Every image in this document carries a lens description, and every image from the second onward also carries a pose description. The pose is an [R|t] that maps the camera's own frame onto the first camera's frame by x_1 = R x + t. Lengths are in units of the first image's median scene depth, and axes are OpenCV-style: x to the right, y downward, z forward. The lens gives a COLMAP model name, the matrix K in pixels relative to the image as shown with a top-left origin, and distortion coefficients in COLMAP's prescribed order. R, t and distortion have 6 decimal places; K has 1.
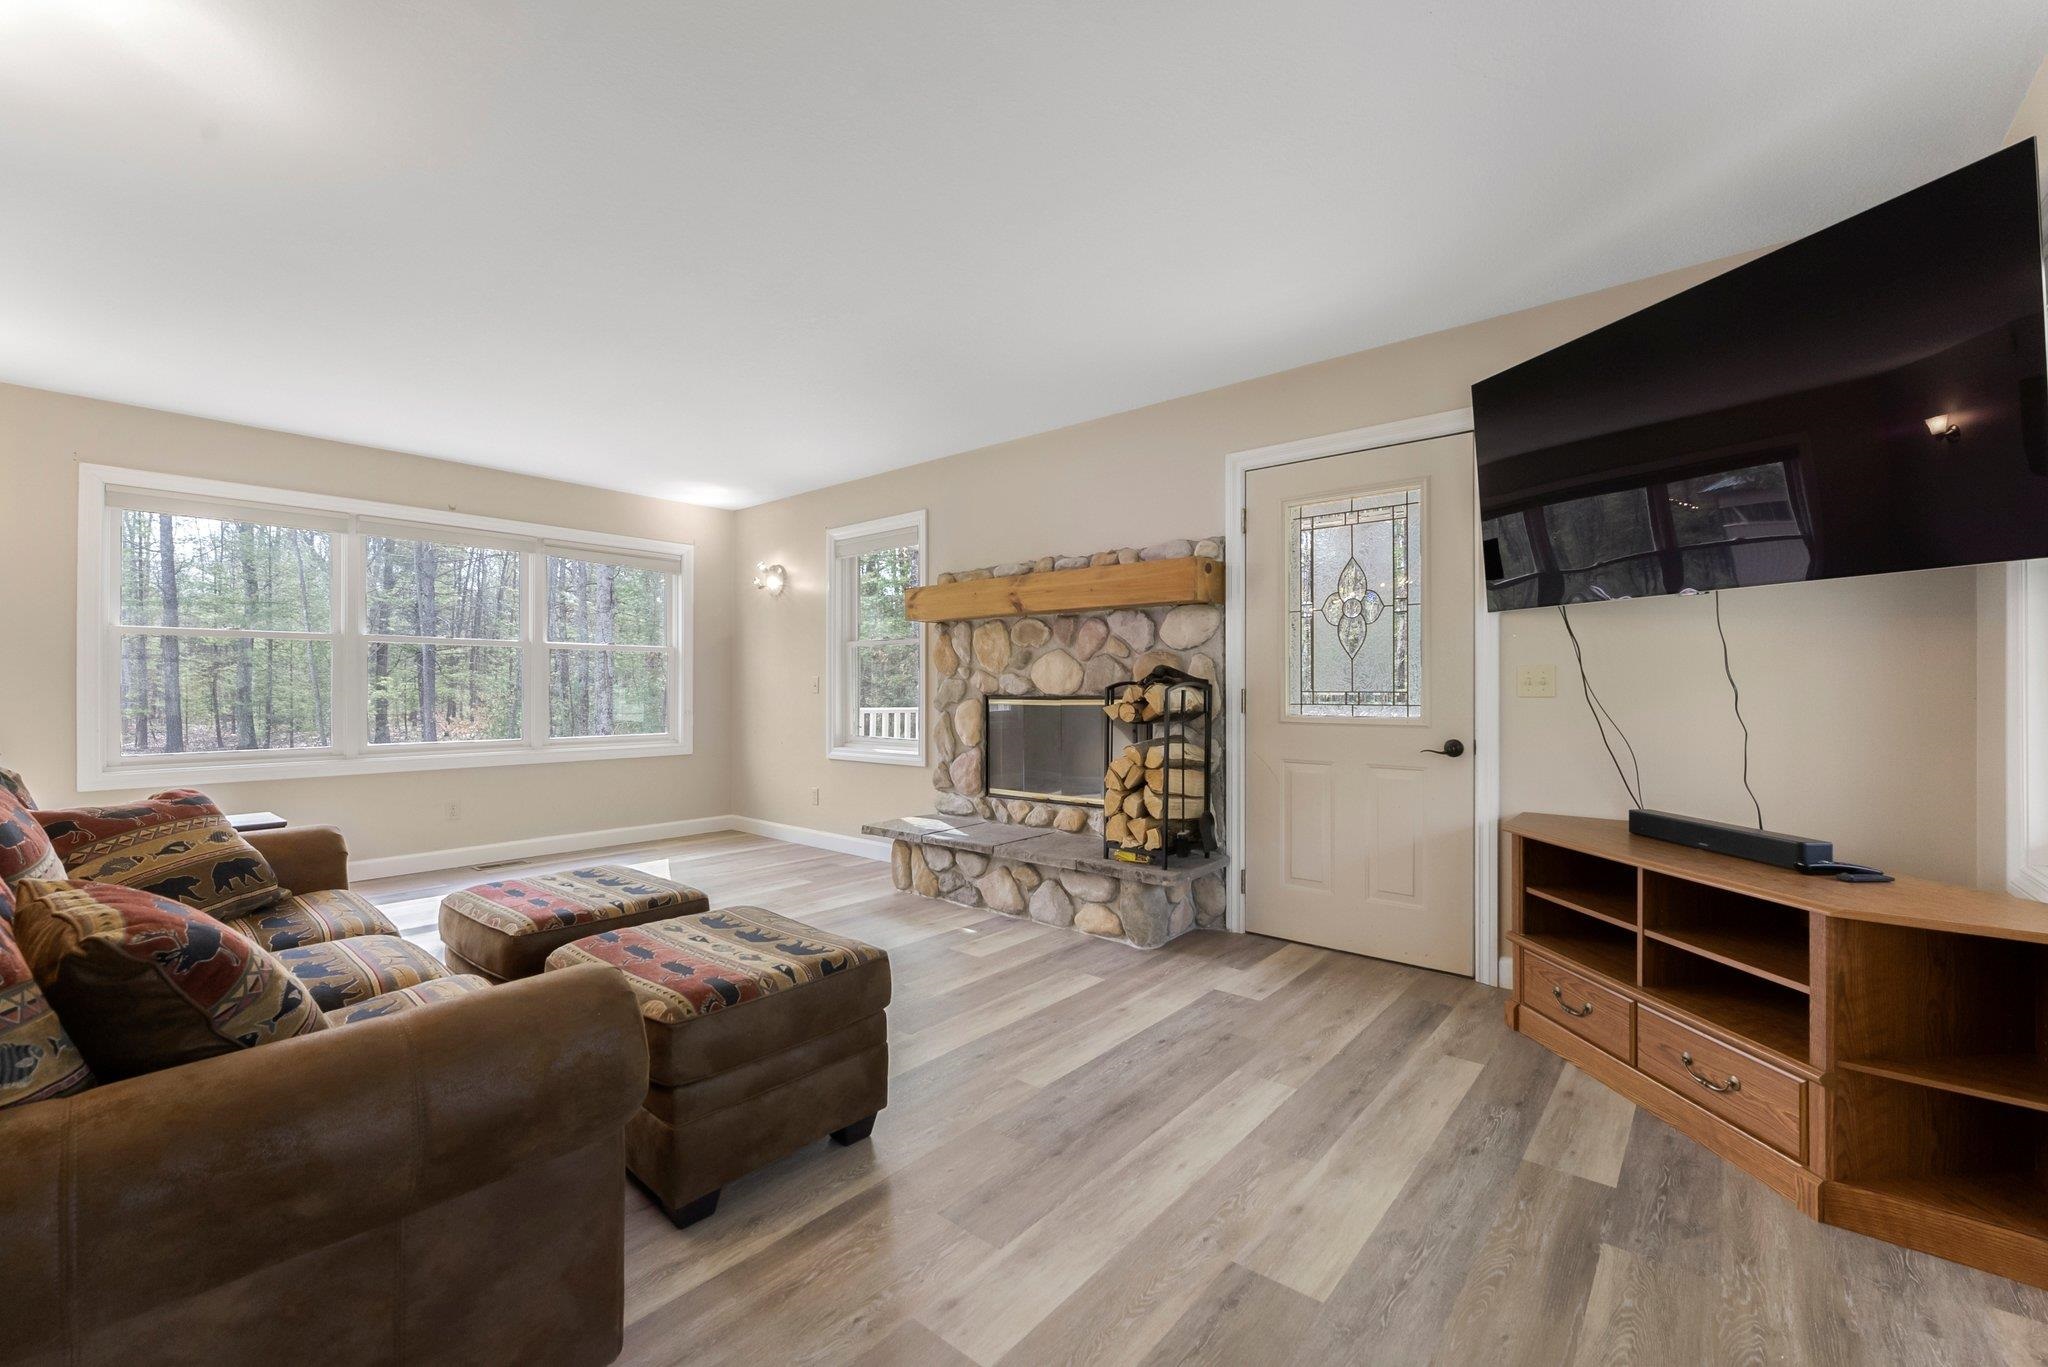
lens RADIAL K [[831.2, 0, 1025.7], [0, 831.2, 685.1], [0, 0, 1]] dist [-0.002590, -0.000360]
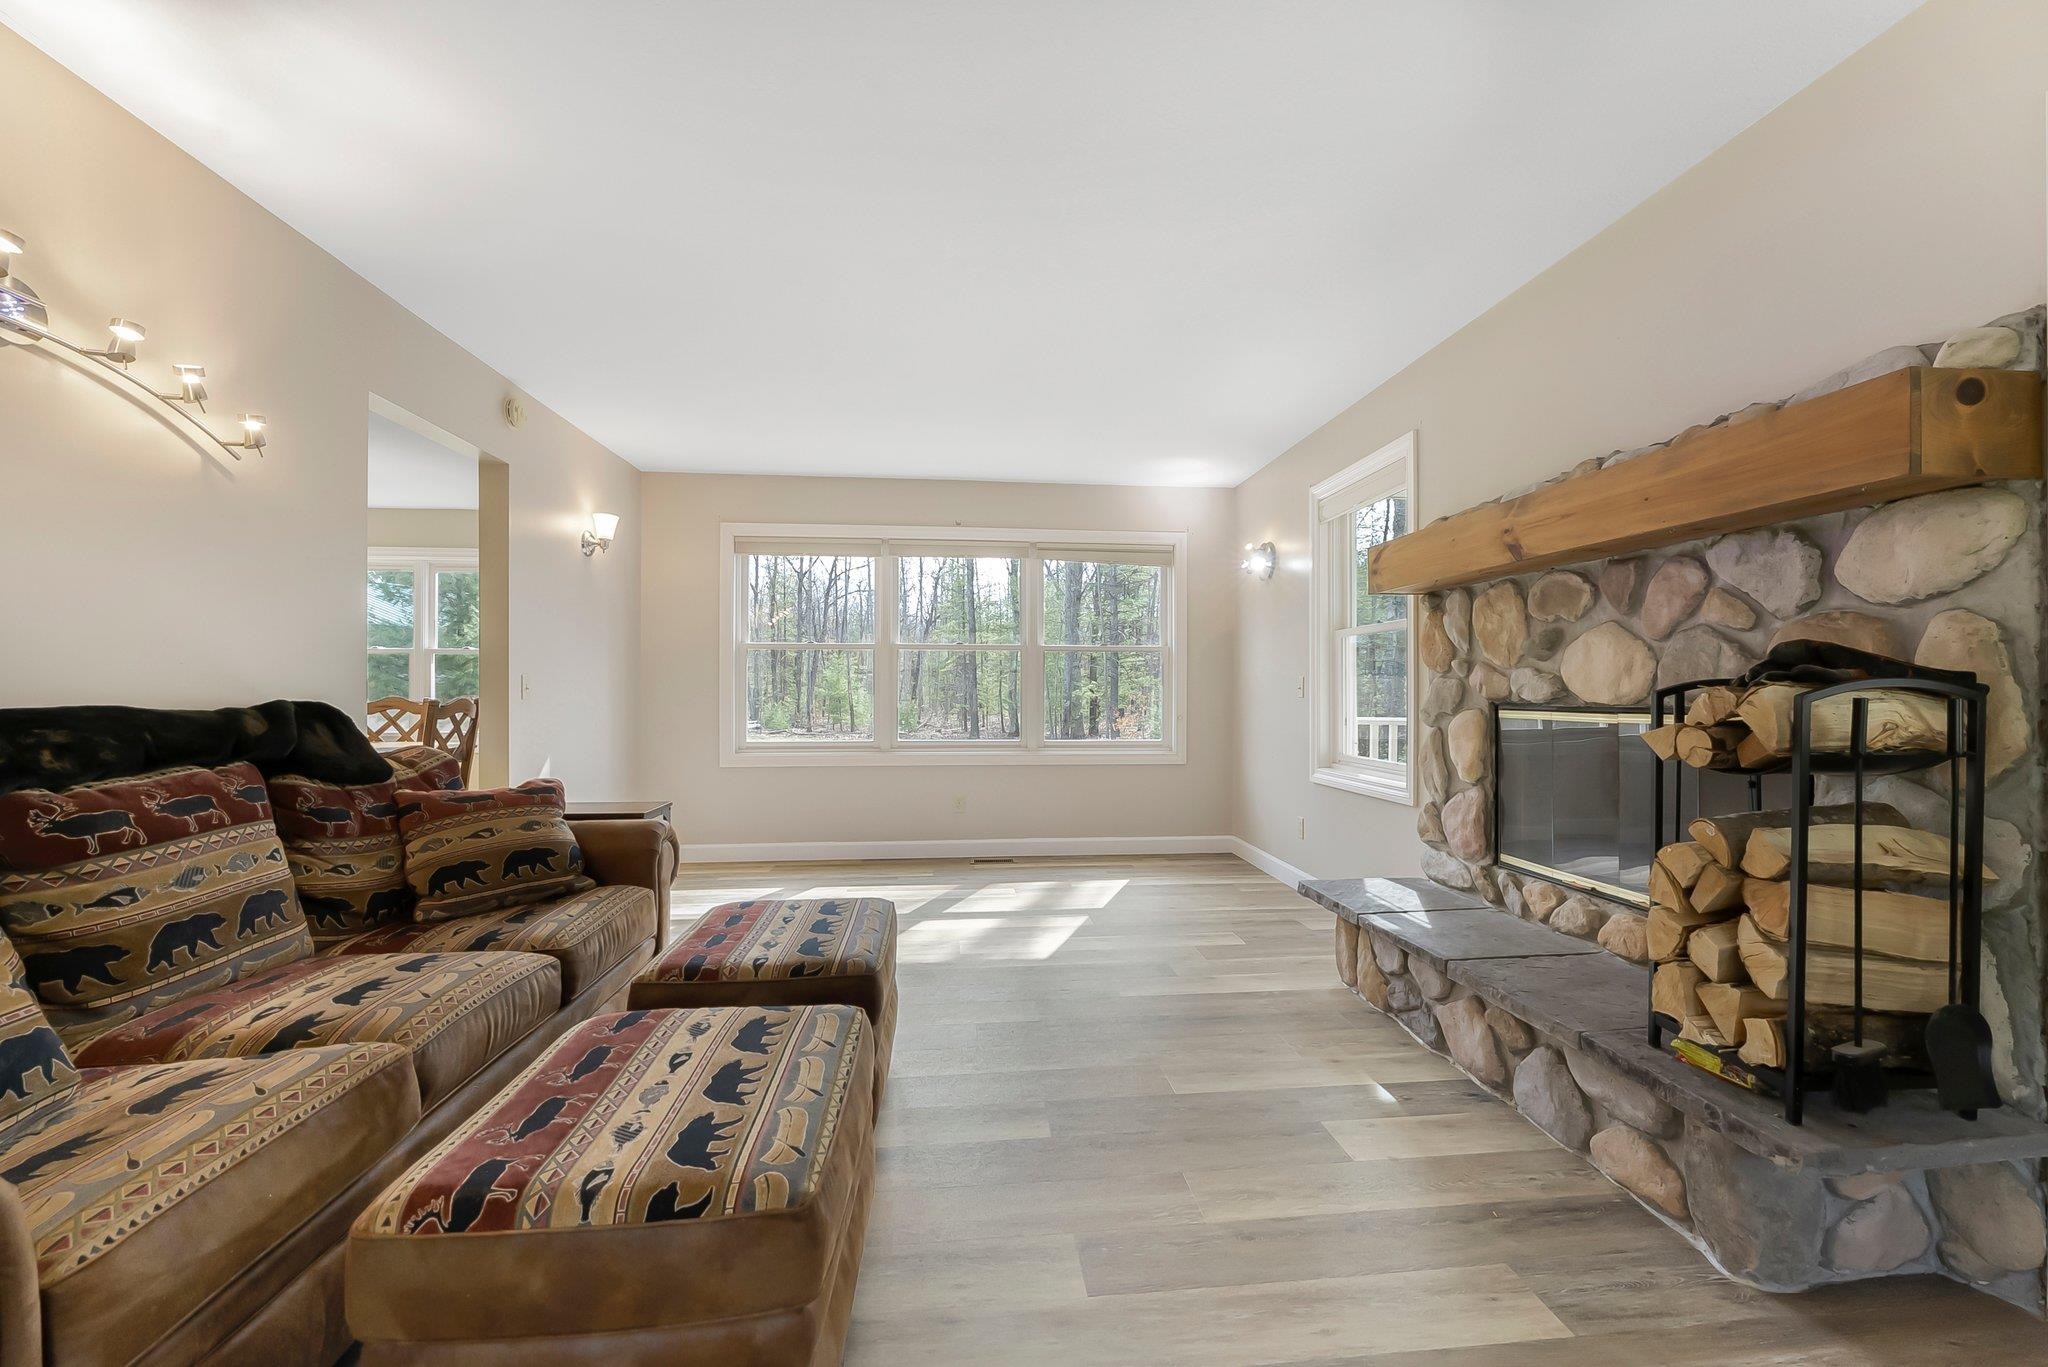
lens RADIAL K [[831.2, 0, 1027.4], [0, 831.2, 686.8], [0, 0, 1]] dist [-0.002590, -0.000360]
pose [[0.729380, -0.001472, -0.684107, 0.139996], [0.000982, 0.999999, -0.001104, 0.000272], [0.684108, 0.000133, 0.729381, 0.347952]]
